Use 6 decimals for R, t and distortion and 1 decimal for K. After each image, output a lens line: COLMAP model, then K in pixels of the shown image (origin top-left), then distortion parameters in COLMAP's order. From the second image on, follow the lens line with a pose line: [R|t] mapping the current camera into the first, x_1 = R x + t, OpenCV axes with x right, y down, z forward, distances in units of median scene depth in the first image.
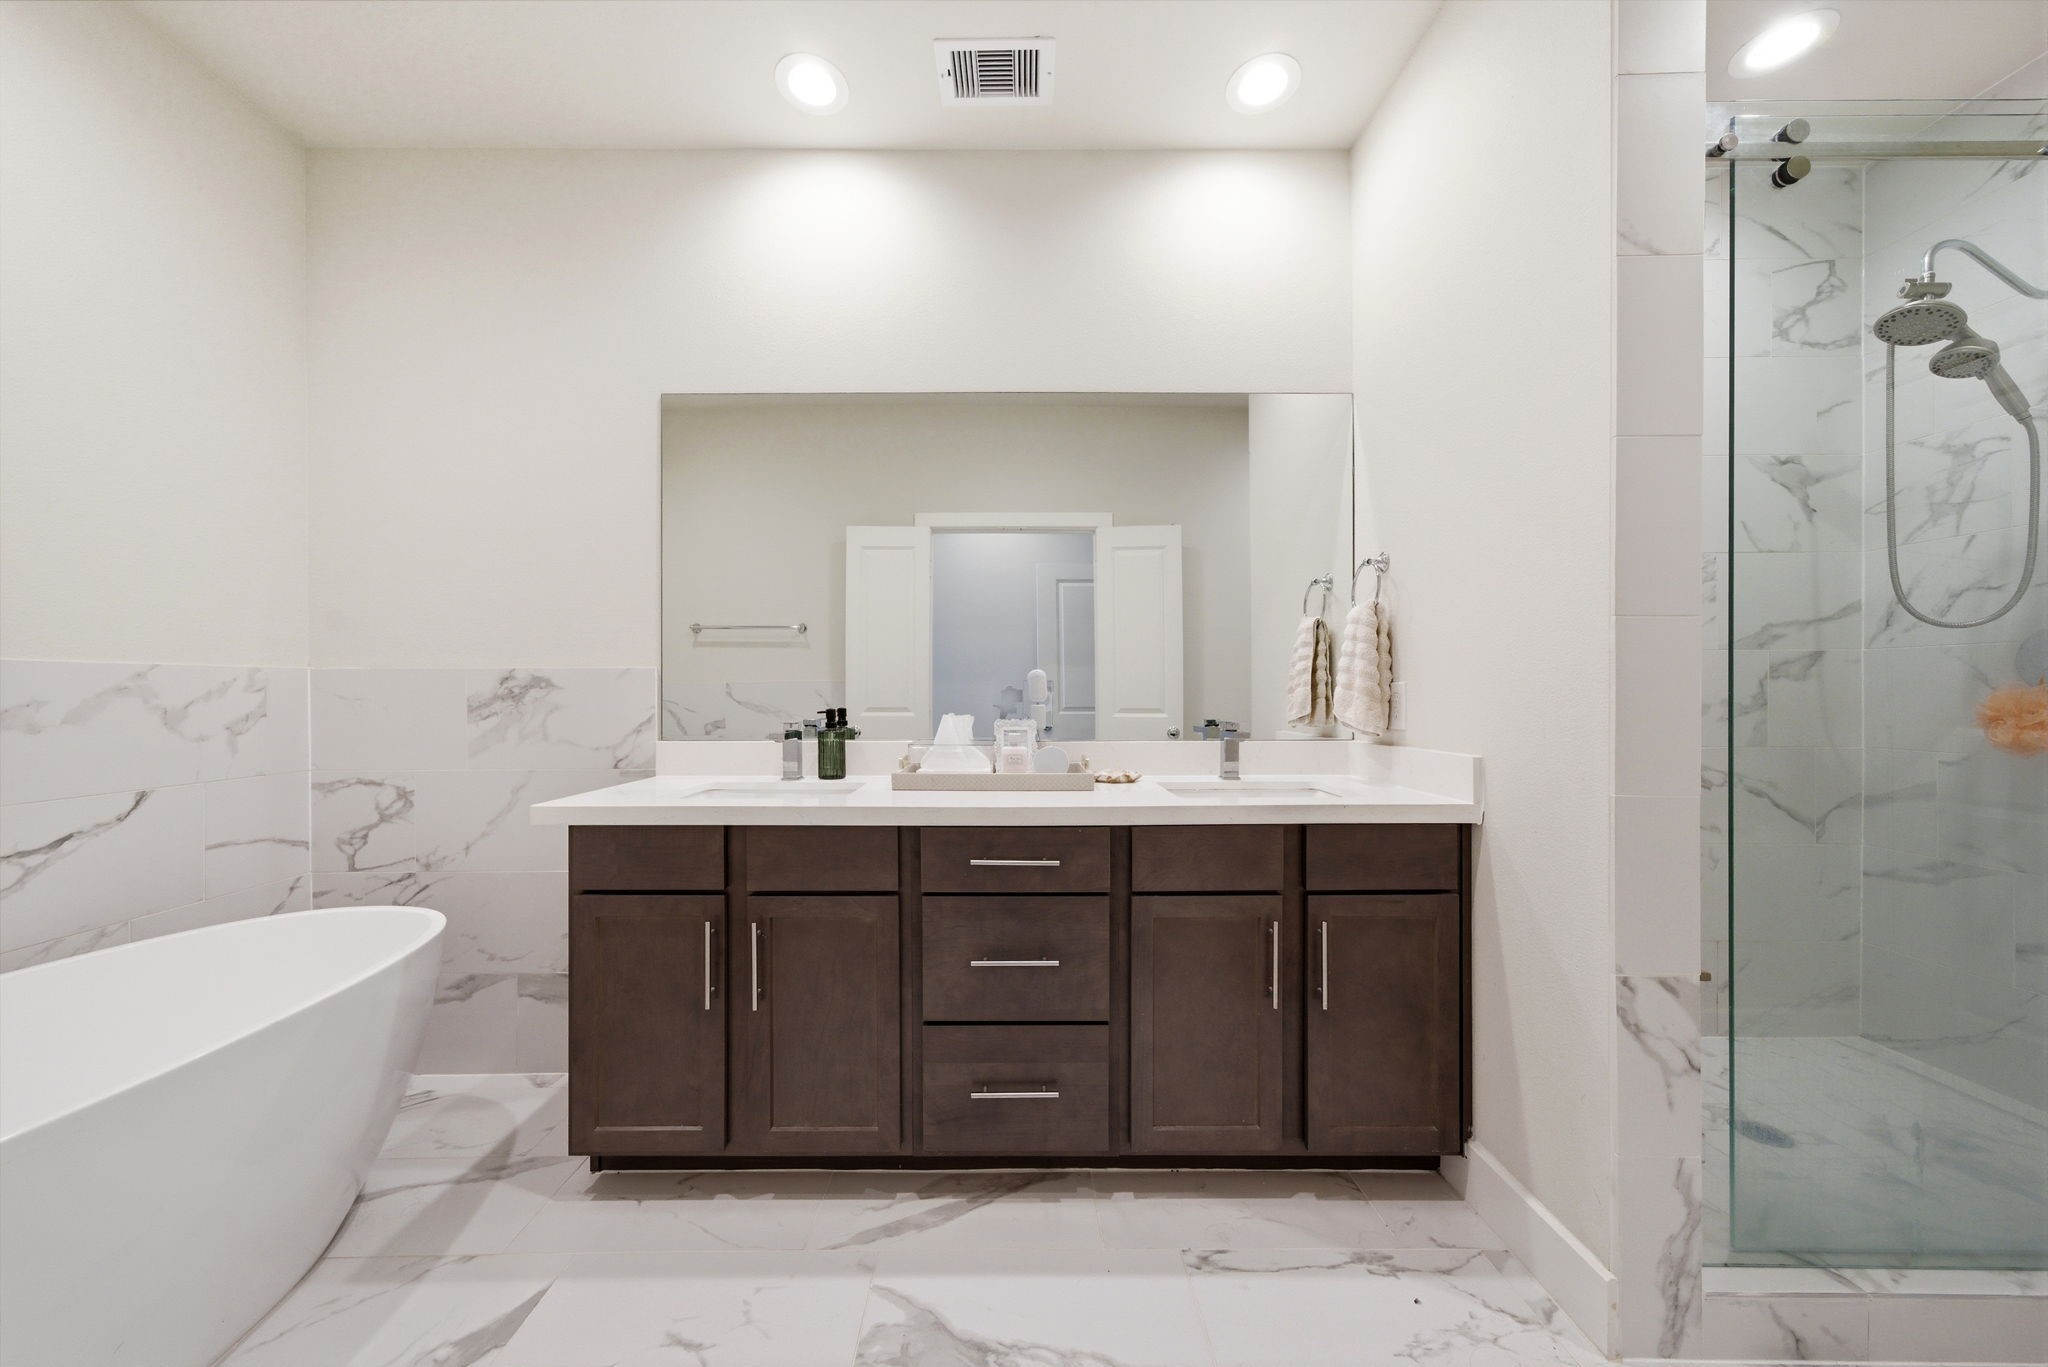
lens RADIAL K [[700.8, 0, 1024.0], [0, 700.8, 690.0], [0, 0, 1]] dist [0.010821, 0.000112]
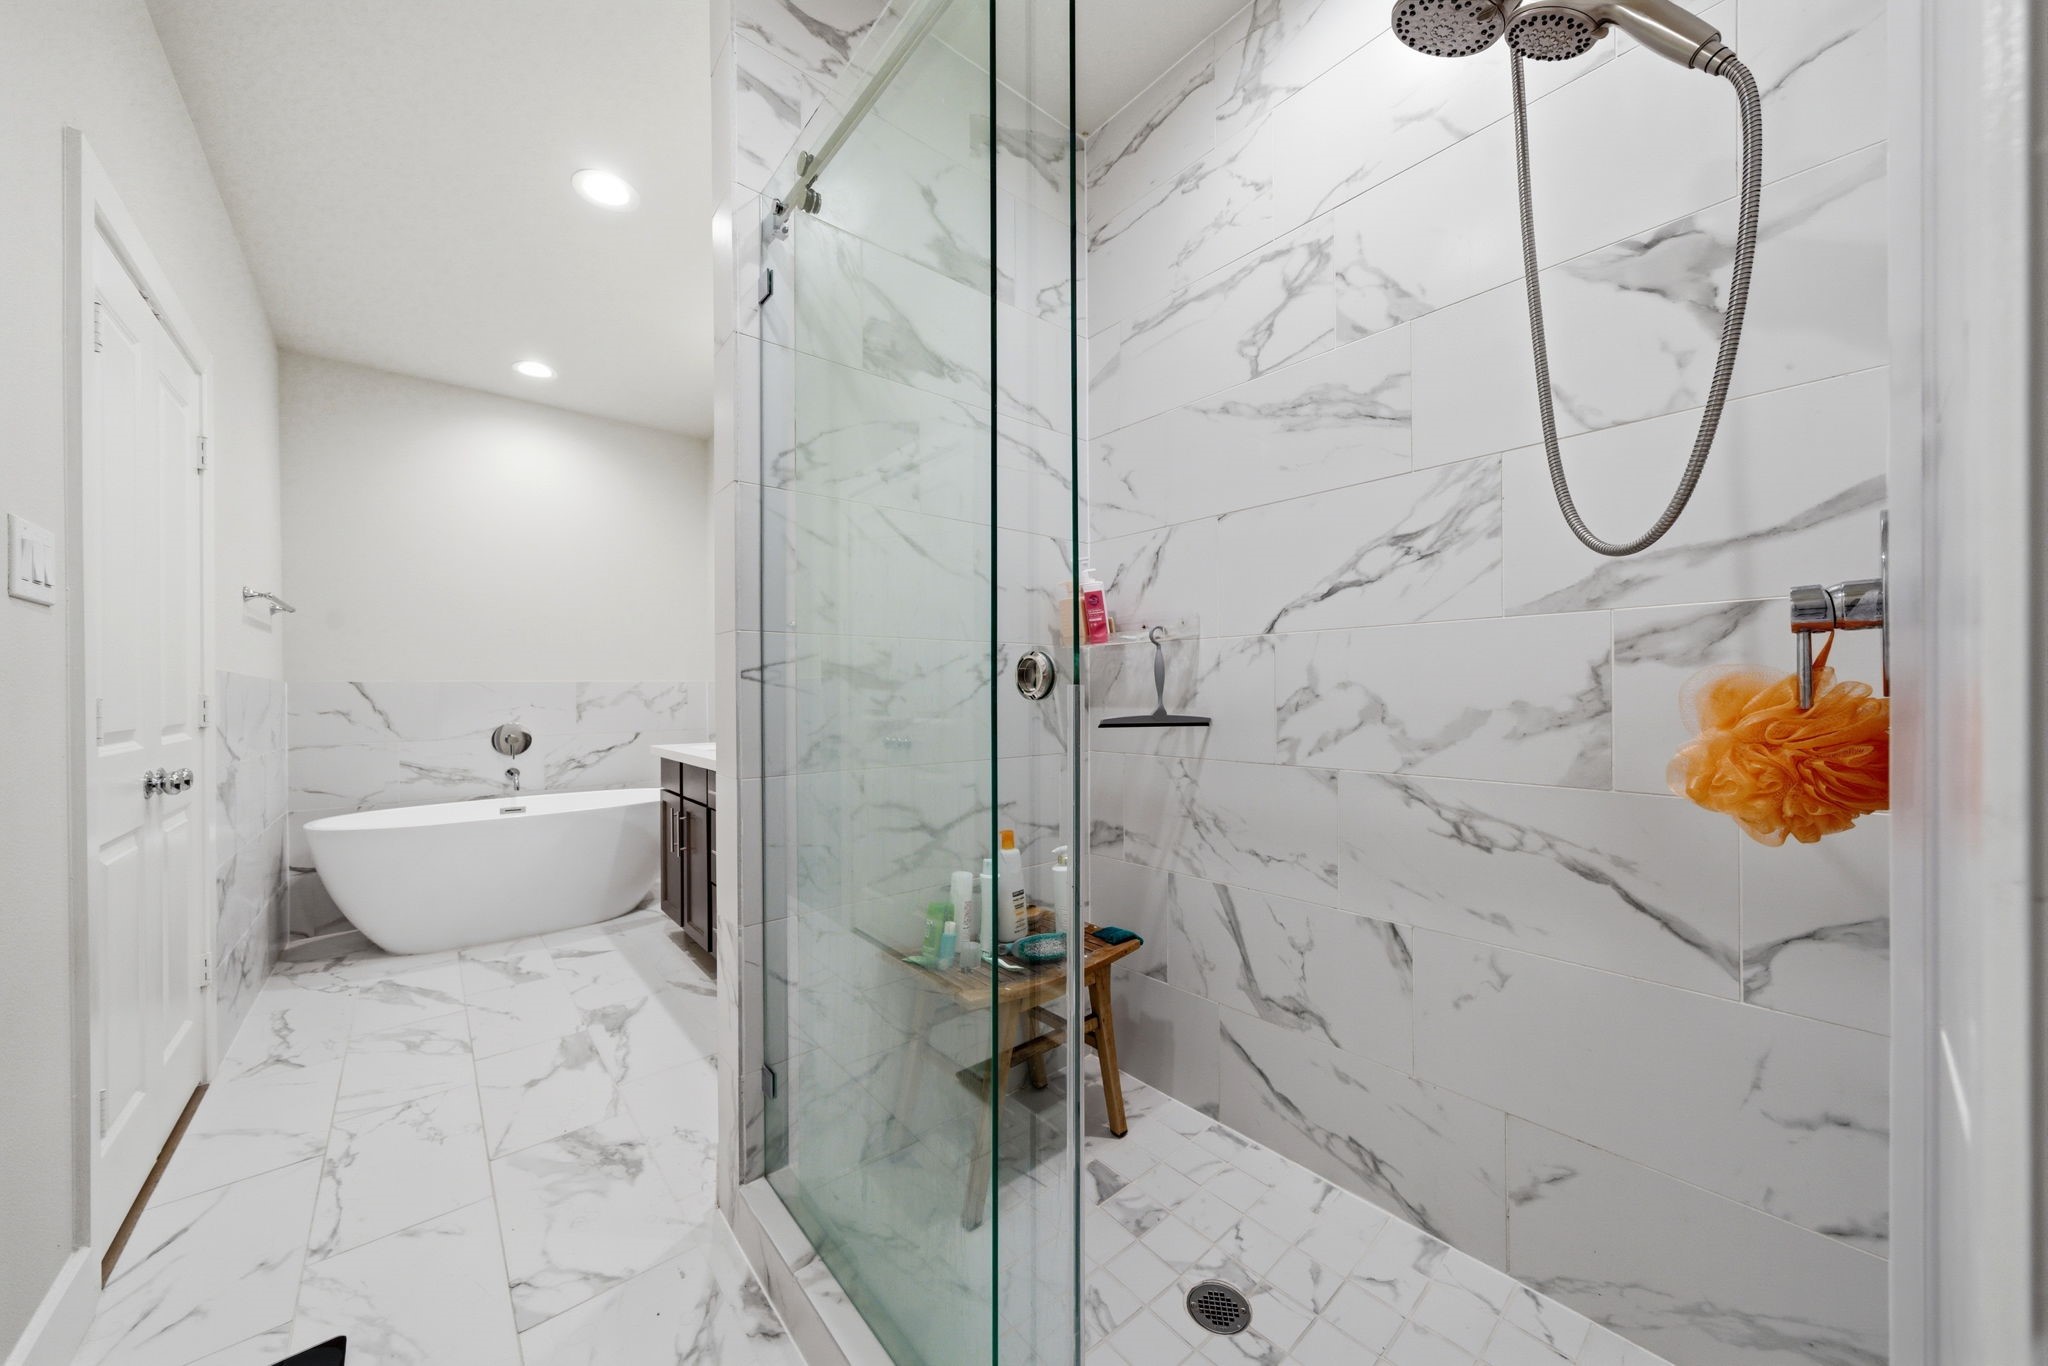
lens RADIAL K [[701.5, 0, 1024.0], [0, 701.5, 683.0], [0, 0, 1]] dist [0.007696, 0.000079]
pose [[0.649705, -0.011442, -0.760100, 1.479494], [0.009720, 0.999930, -0.006744, -0.002171], [0.760124, -0.003006, 0.649771, 0.402630]]
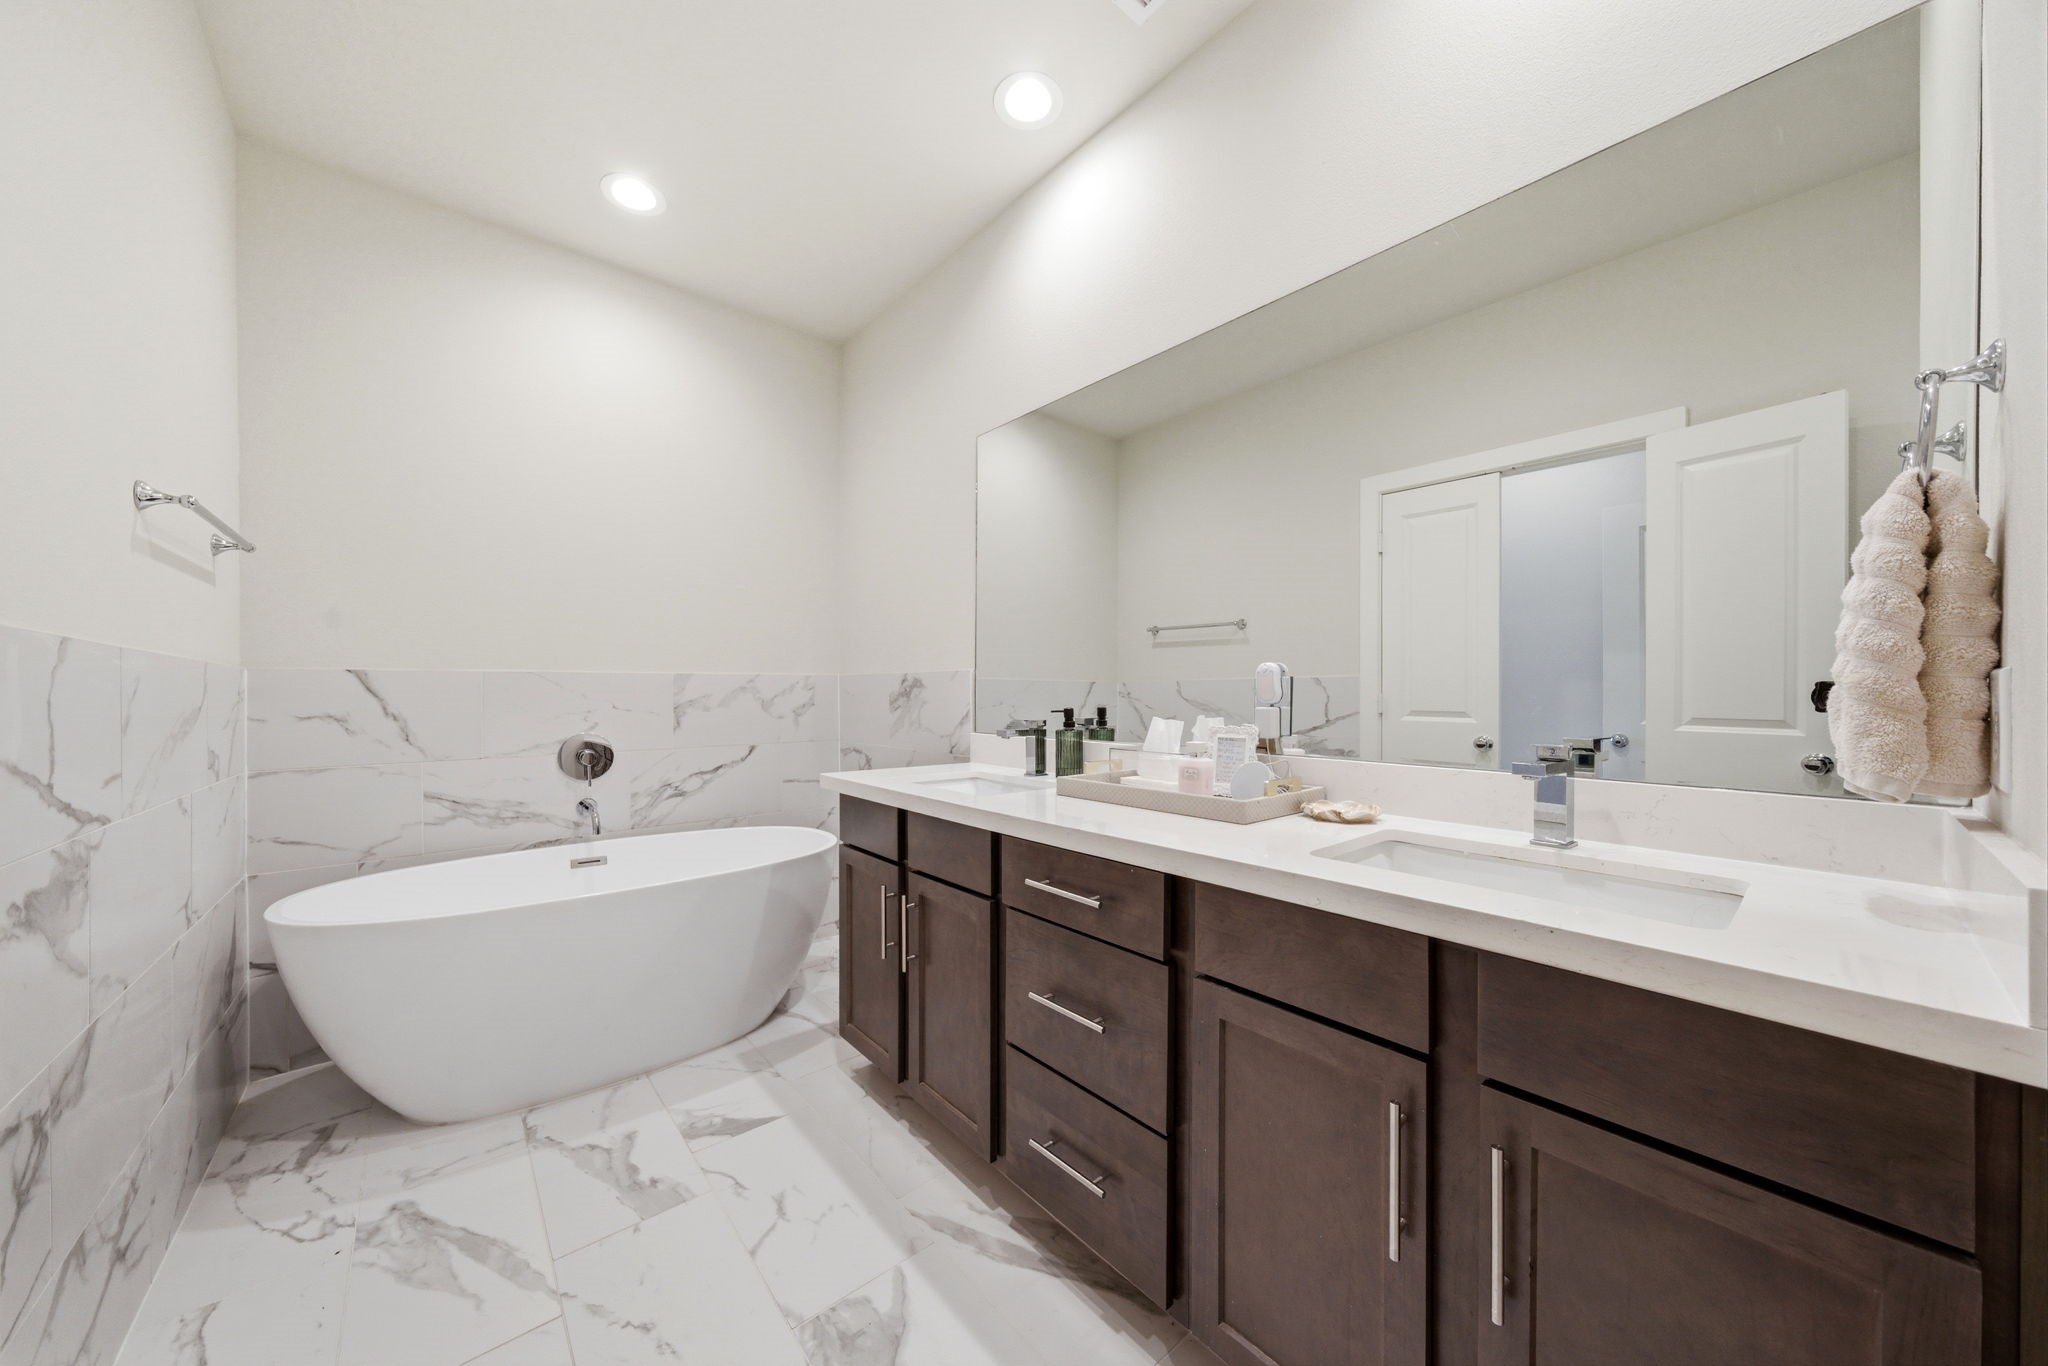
lens RADIAL K [[700.8, 0, 1024.0], [0, 700.8, 689.5], [0, 0, 1]] dist [0.010821, 0.000112]
pose [[0.643075, 0.001084, -0.765802, 0.535543], [0.001188, 0.999996, 0.002412, -0.002214], [0.765802, -0.002461, 0.643072, 0.367589]]
